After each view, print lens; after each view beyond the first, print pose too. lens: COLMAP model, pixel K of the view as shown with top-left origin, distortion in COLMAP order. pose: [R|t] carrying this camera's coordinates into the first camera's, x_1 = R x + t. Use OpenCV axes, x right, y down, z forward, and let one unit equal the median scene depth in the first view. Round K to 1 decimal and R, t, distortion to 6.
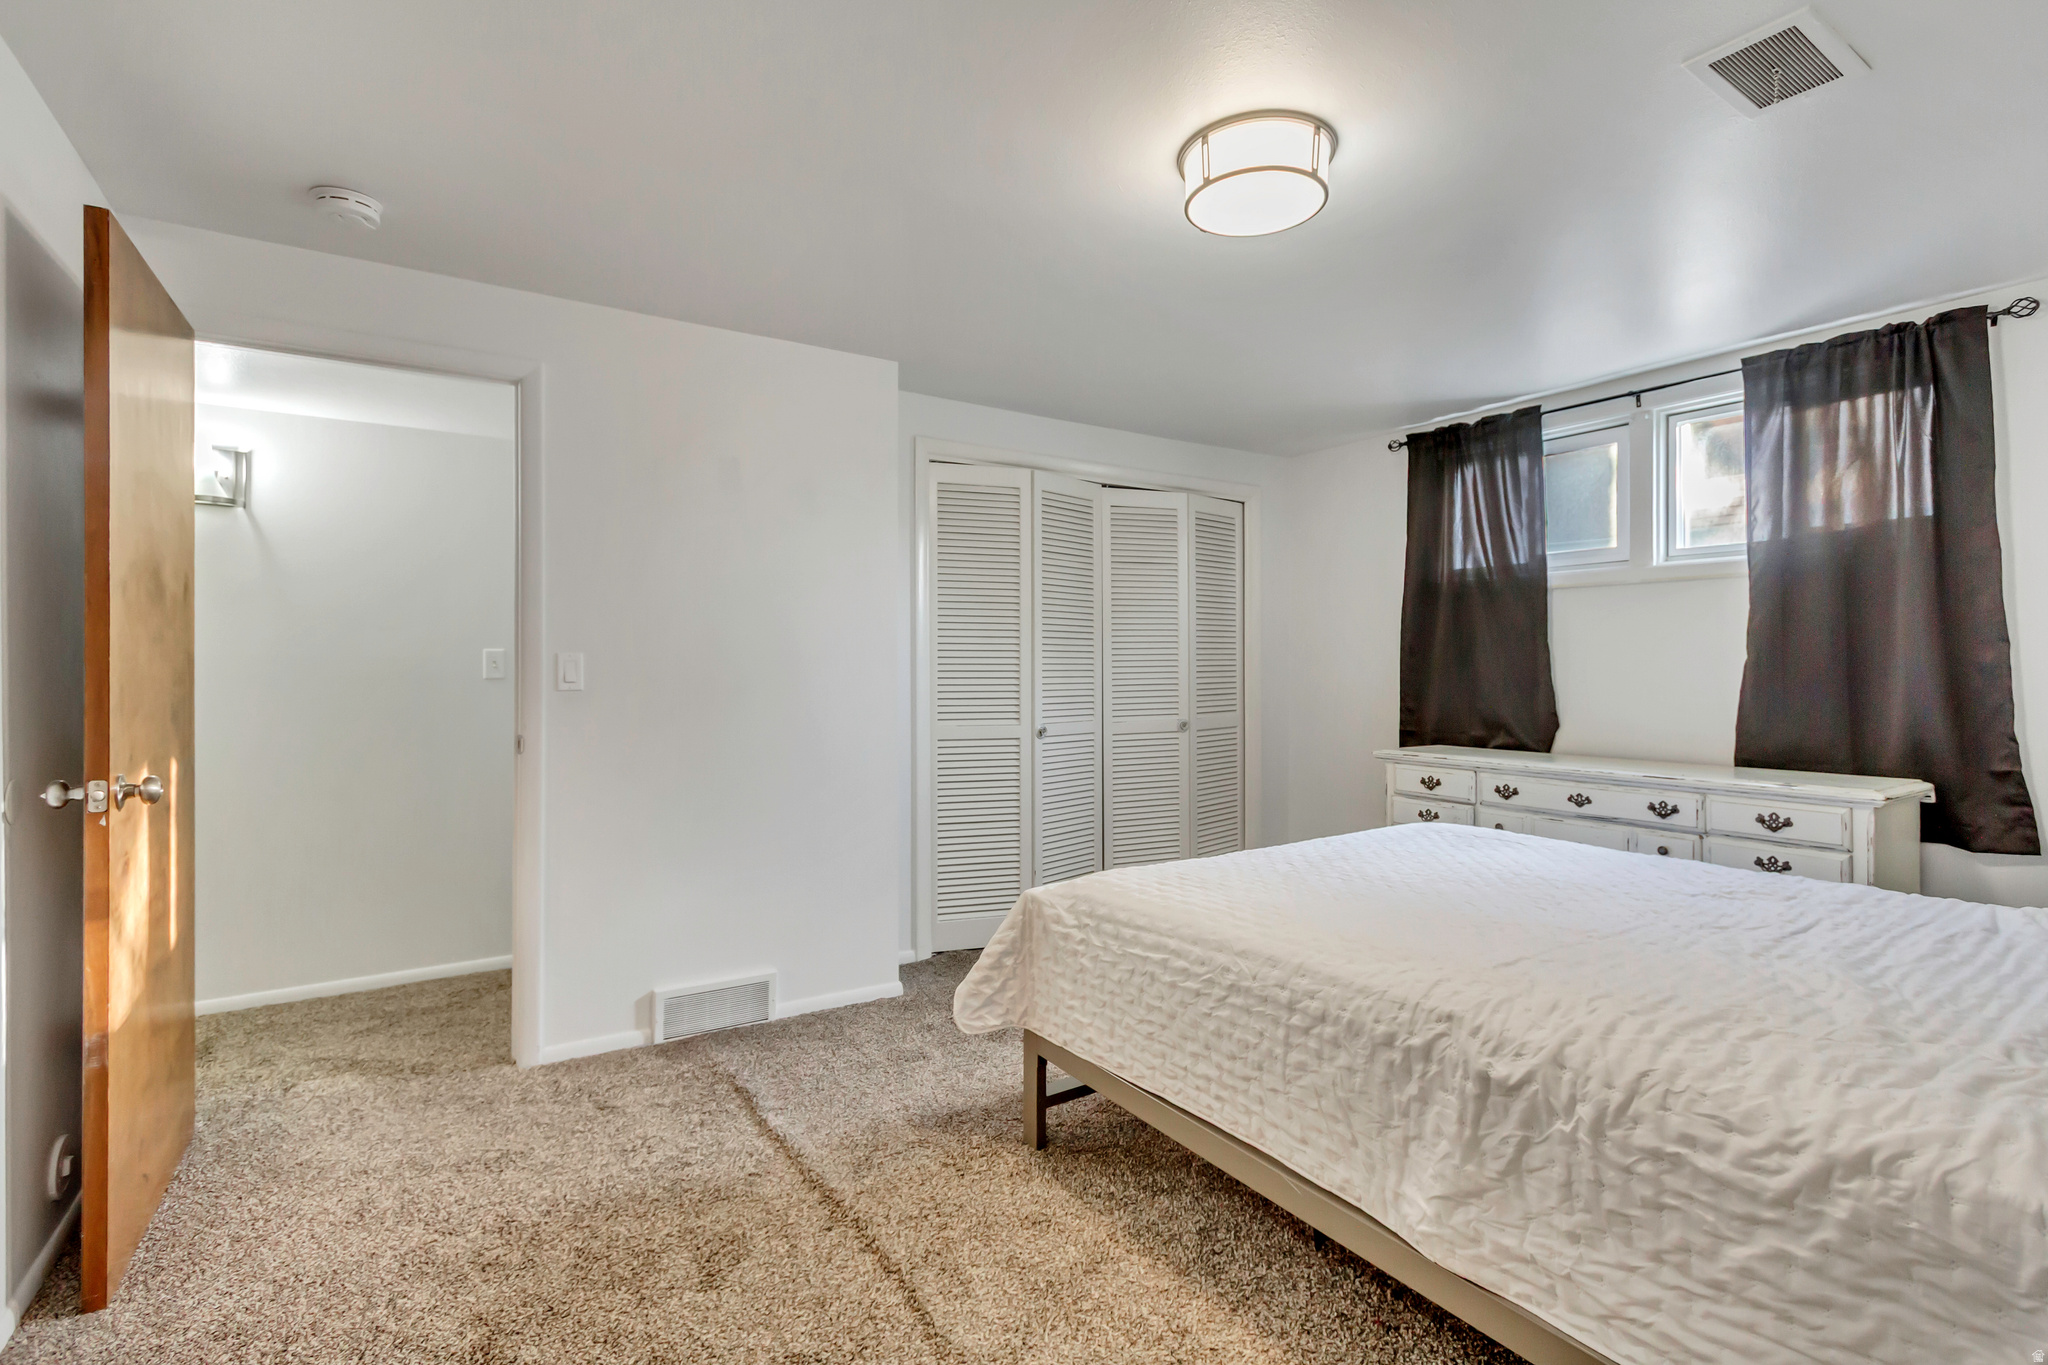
lens RADIAL K [[938.8, 0, 1036.1], [0, 938.8, 680.4], [0, 0, 1]] dist [0.003202, 0.000612]
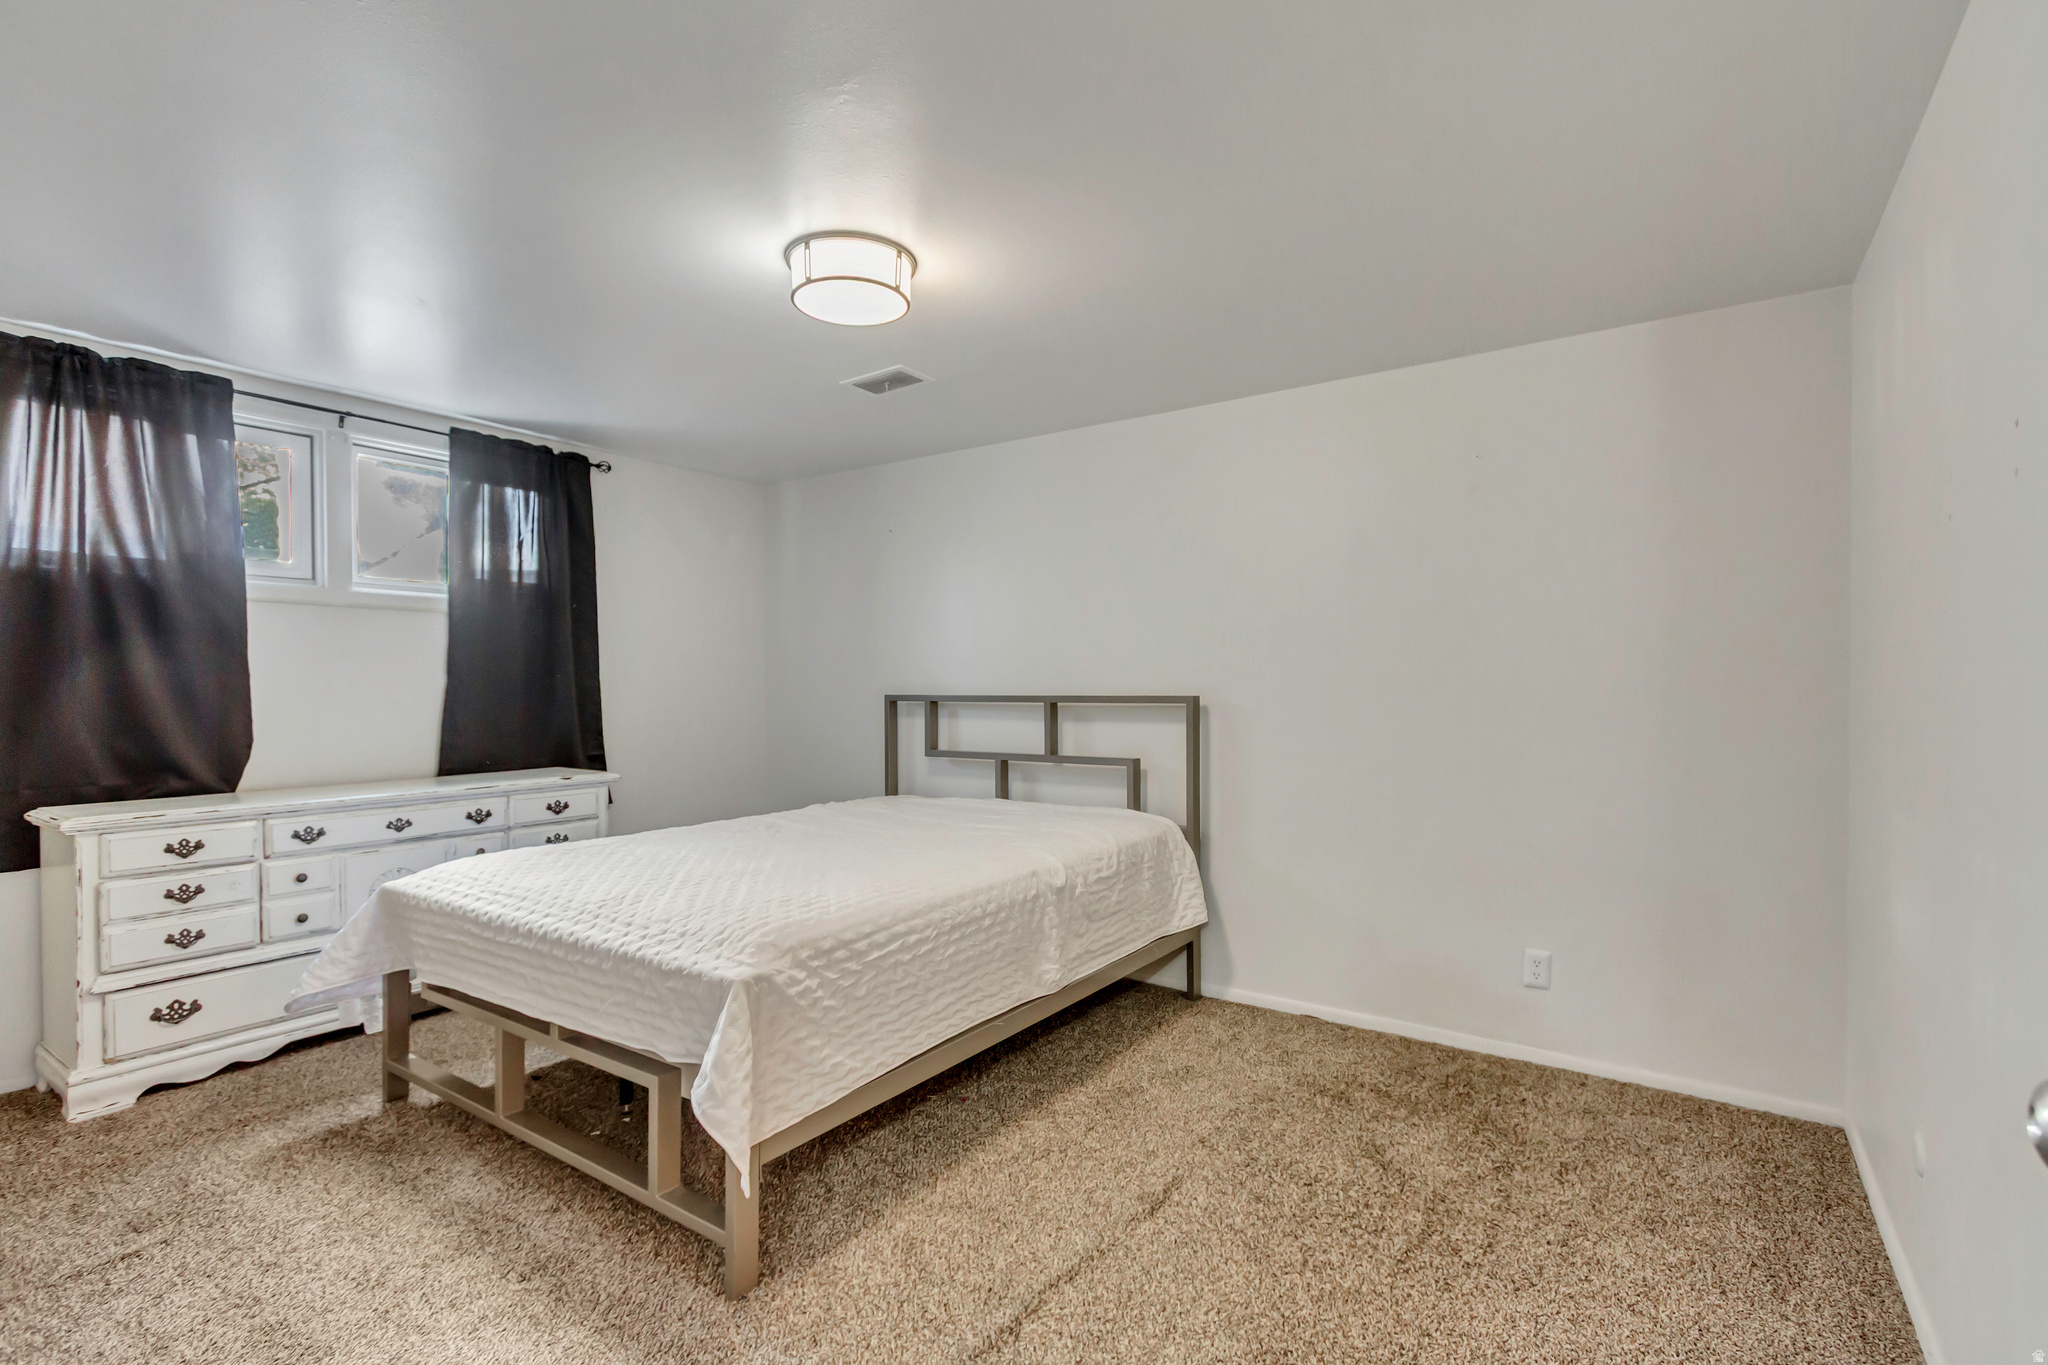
lens RADIAL K [[938.8, 0, 1036.1], [0, 938.8, 680.4], [0, 0, 1]] dist [0.003202, 0.000612]
pose [[-0.368826, 0.003105, 0.929493, -0.606262], [0.012086, 0.999926, 0.001456, -0.018623], [-0.929420, 0.011770, -0.368836, 0.760262]]
